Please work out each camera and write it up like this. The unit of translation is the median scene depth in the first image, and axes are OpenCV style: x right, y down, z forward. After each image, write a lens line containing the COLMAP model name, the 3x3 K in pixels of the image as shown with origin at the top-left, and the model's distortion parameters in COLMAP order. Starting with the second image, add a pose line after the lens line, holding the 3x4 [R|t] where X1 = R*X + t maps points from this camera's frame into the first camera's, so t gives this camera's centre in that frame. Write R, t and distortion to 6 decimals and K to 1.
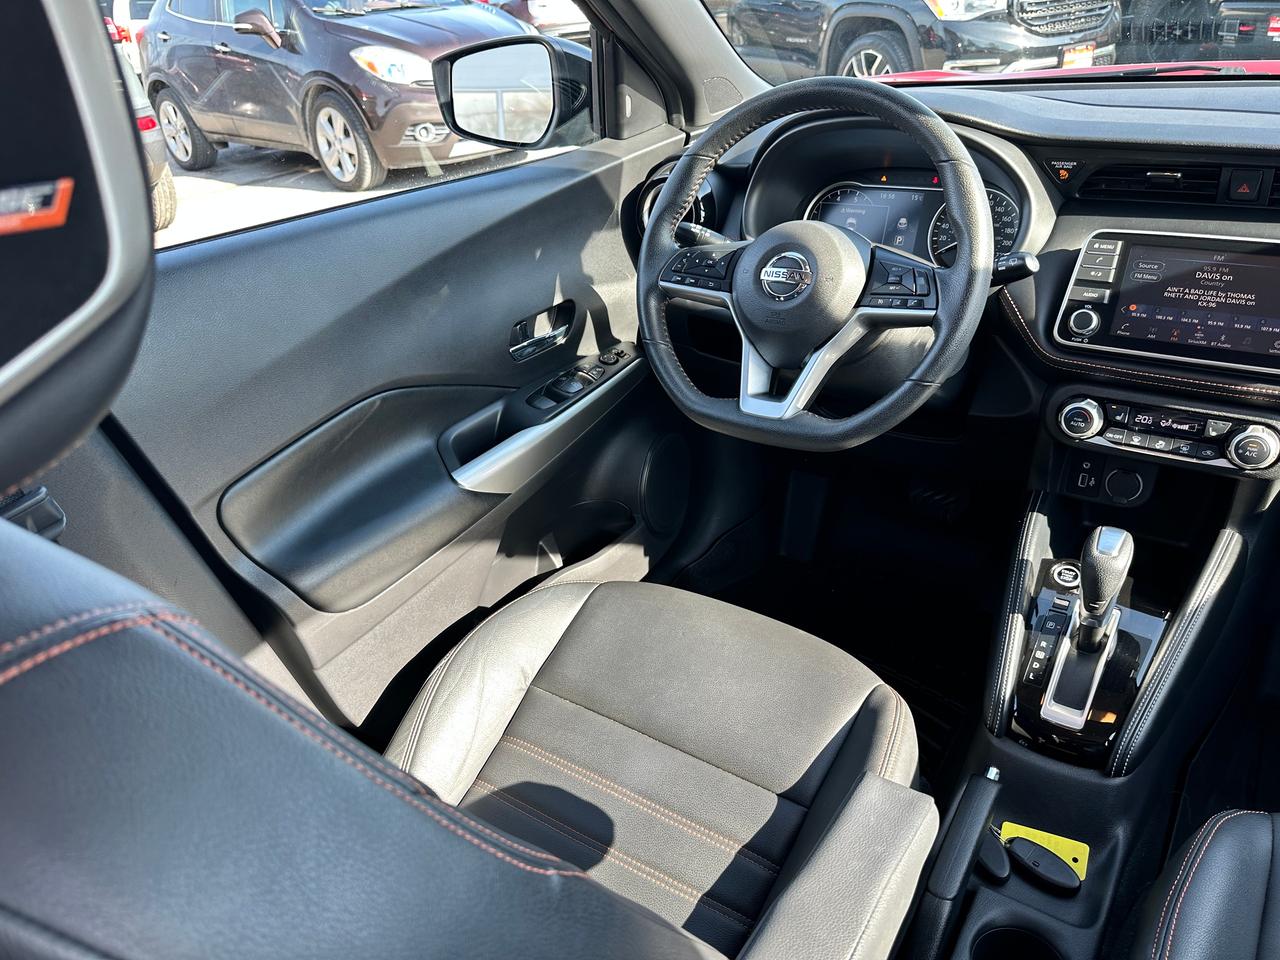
lens RADIAL K [[897.4, 0, 655.5], [0, 897.4, 482.9], [0, 0, 1]] dist [0.036821, -0.039822]
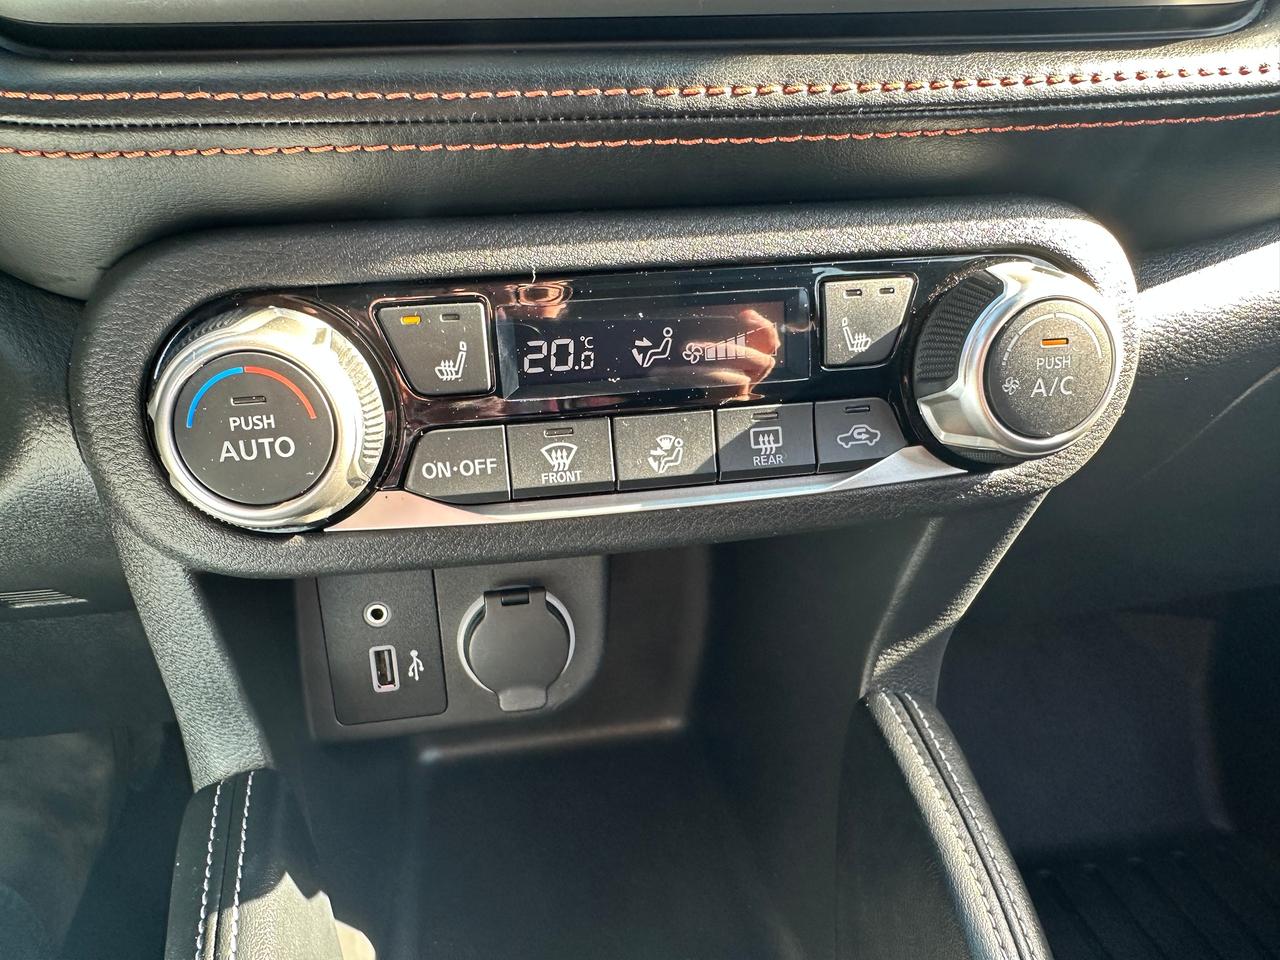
lens RADIAL K [[980.3, 0, 629.1], [0, 980.3, 546.0], [0, 0, 1]] dist [-0.027107, -0.004848]
pose [[0.723629, -0.266429, 0.636692, 0.399723], [0.305198, 0.950920, 0.051049, -0.035667], [-0.619044, 0.157377, 0.769426, 0.826030]]
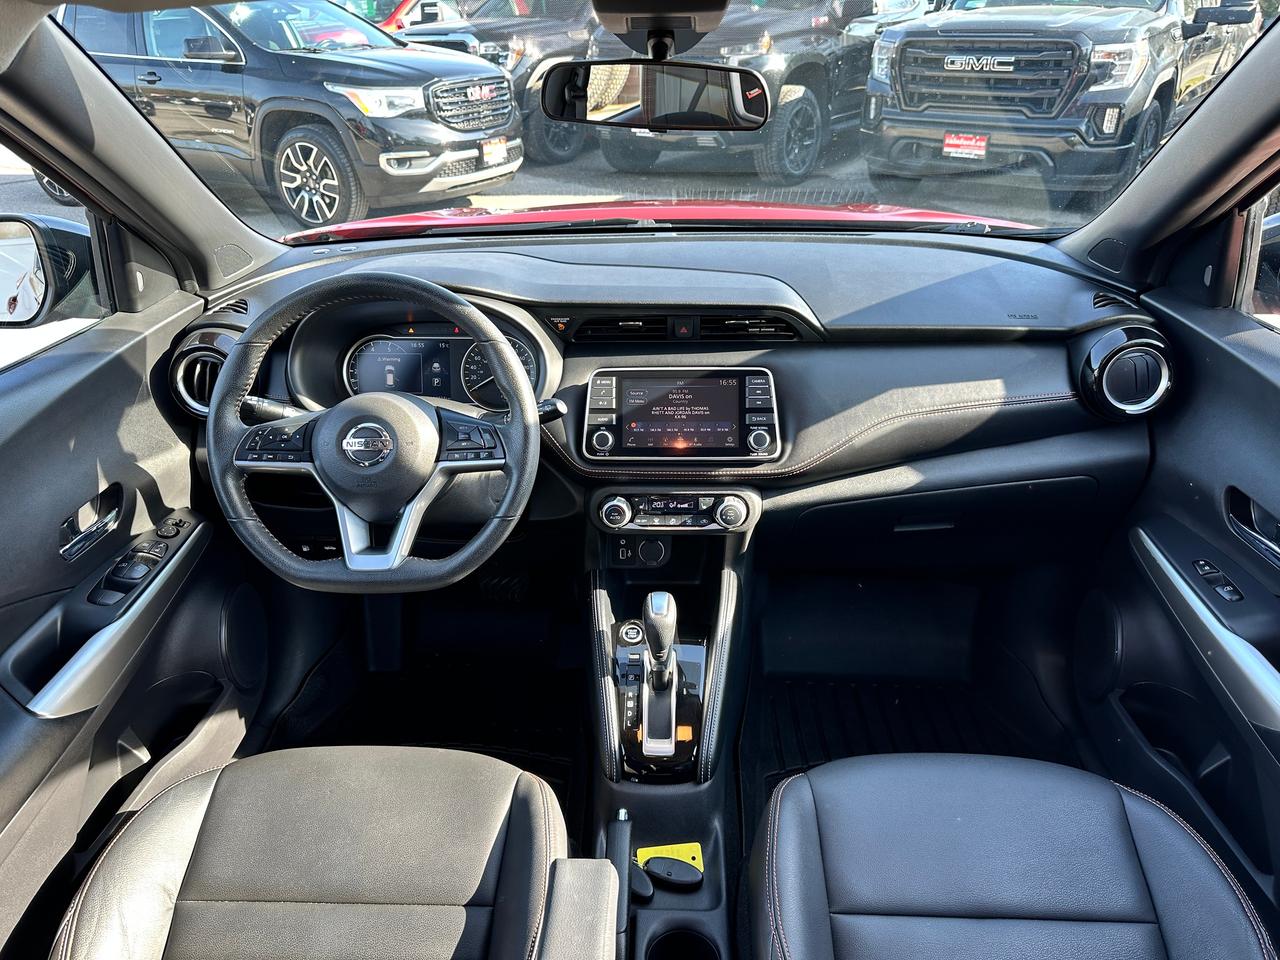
lens RADIAL K [[897.4, 0, 633.3], [0, 897.4, 462.3], [0, 0, 1]] dist [0.036821, -0.039822]
pose [[0.850652, -0.174840, 0.495804, -0.129493], [0.219115, 0.975172, -0.032053, -0.096287], [-0.477891, 0.135904, 0.867843, -0.128911]]
